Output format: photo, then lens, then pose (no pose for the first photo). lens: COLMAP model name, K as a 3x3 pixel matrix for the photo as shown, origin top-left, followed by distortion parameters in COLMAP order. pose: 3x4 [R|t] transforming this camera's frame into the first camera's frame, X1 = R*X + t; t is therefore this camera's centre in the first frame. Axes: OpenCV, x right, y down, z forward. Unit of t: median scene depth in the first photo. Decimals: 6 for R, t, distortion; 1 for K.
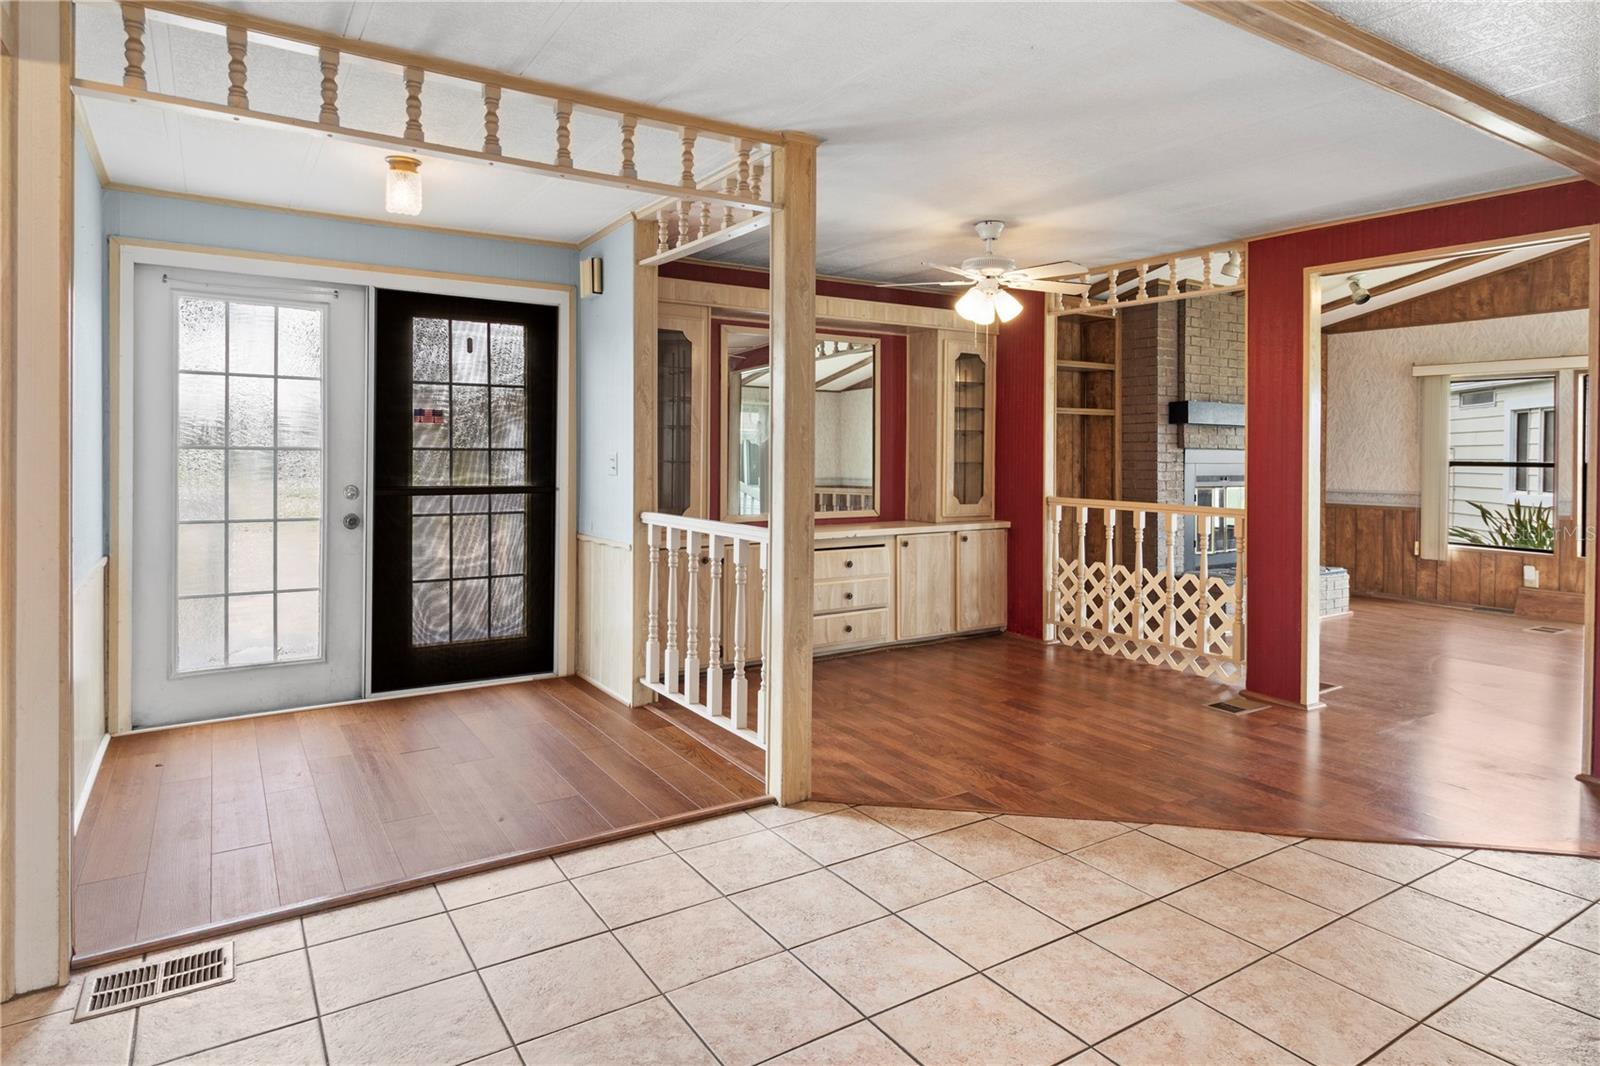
lens RADIAL K [[923.0, 0, 816.6], [0, 923.0, 468.0], [0, 0, 1]] dist [0.004673, -0.002098]
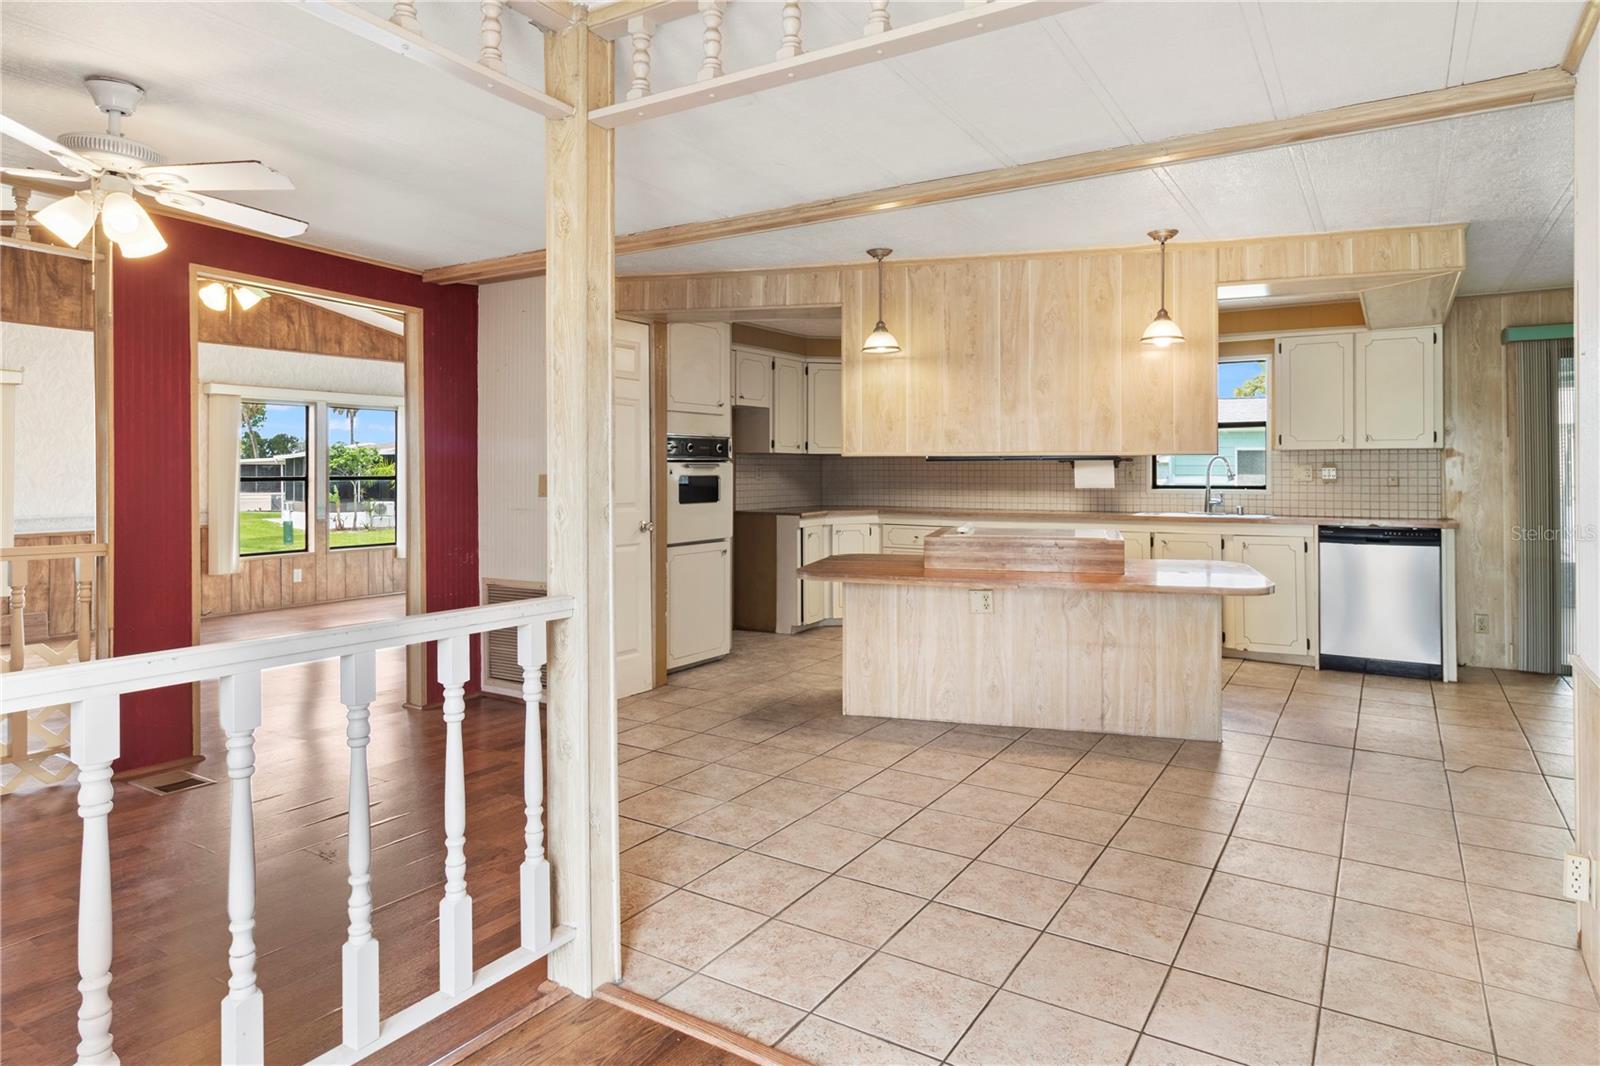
lens RADIAL K [[923.0, 0, 820.9], [0, 923.0, 463.5], [0, 0, 1]] dist [0.004673, -0.002098]
pose [[-0.424152, 0.006043, 0.905571, -0.486222], [0.009606, 0.999951, -0.002174, -0.015640], [-0.905540, 0.007777, -0.424189, 0.757765]]
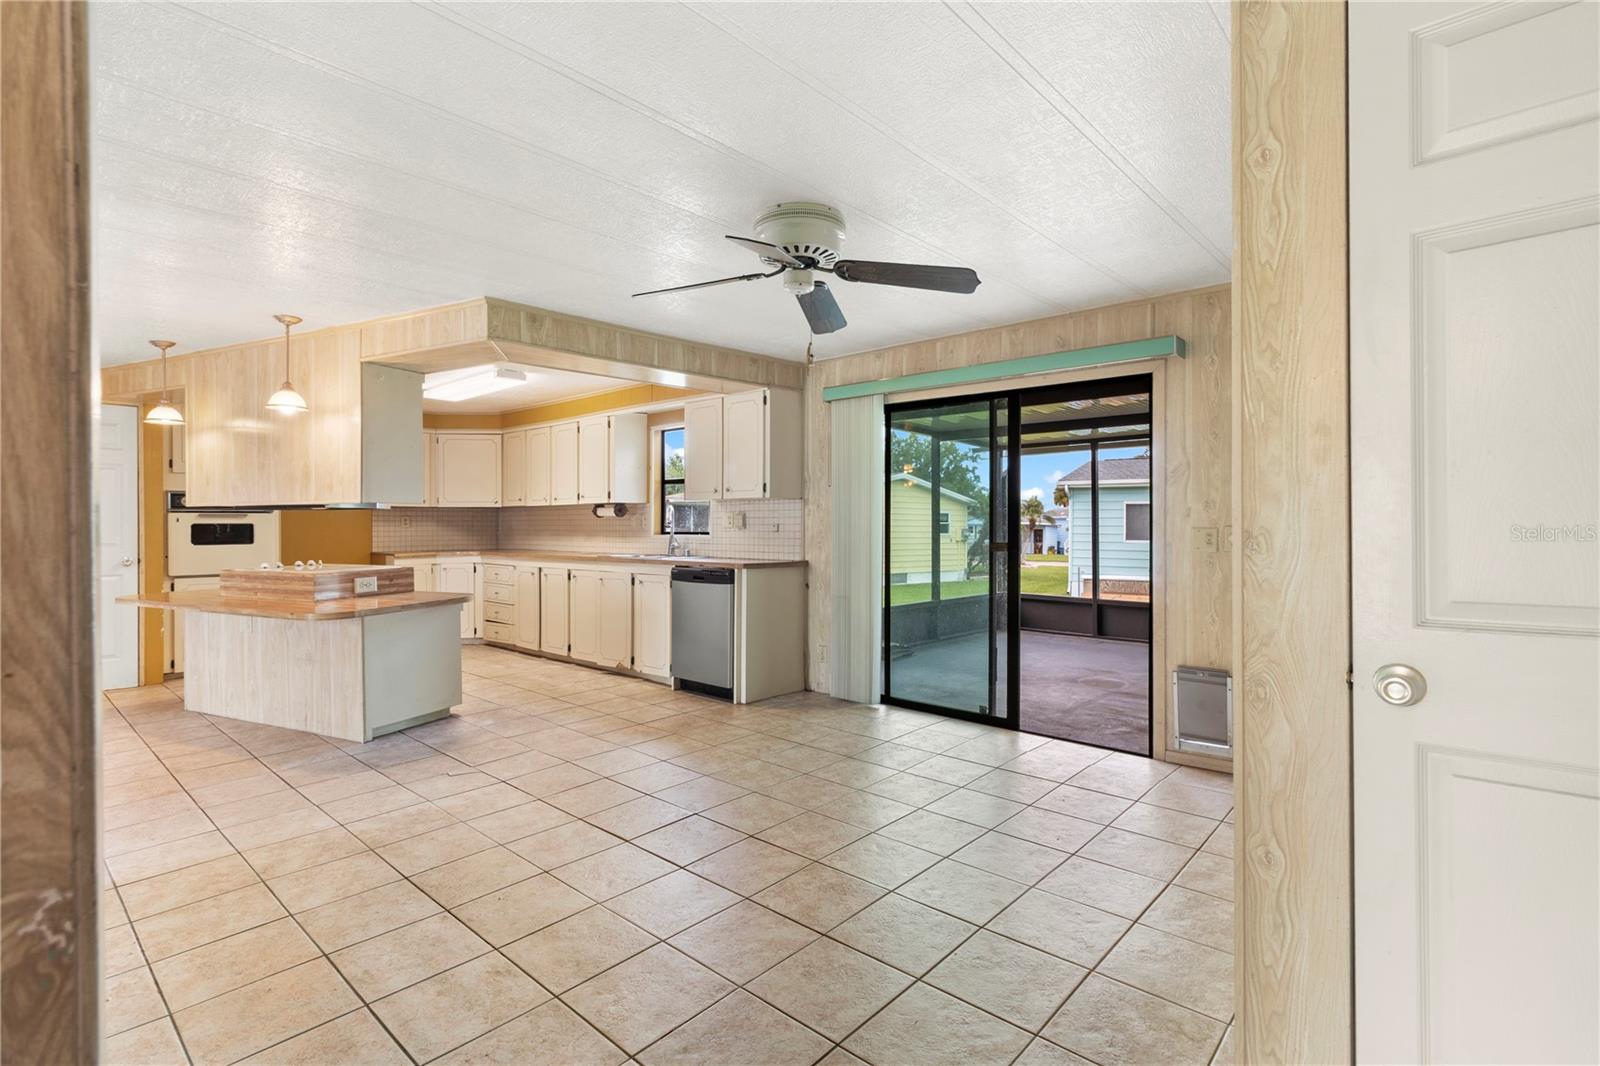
lens RADIAL K [[760.3, 0, 831.4], [0, 760.3, 511.7], [0, 0, 1]] dist [0.001902, -0.000025]
pose [[-0.272280, 0.015325, 0.962096, -0.822790], [0.012720, 0.999843, -0.012327, 0.005043], [-0.962134, 0.008881, -0.272432, -0.221656]]
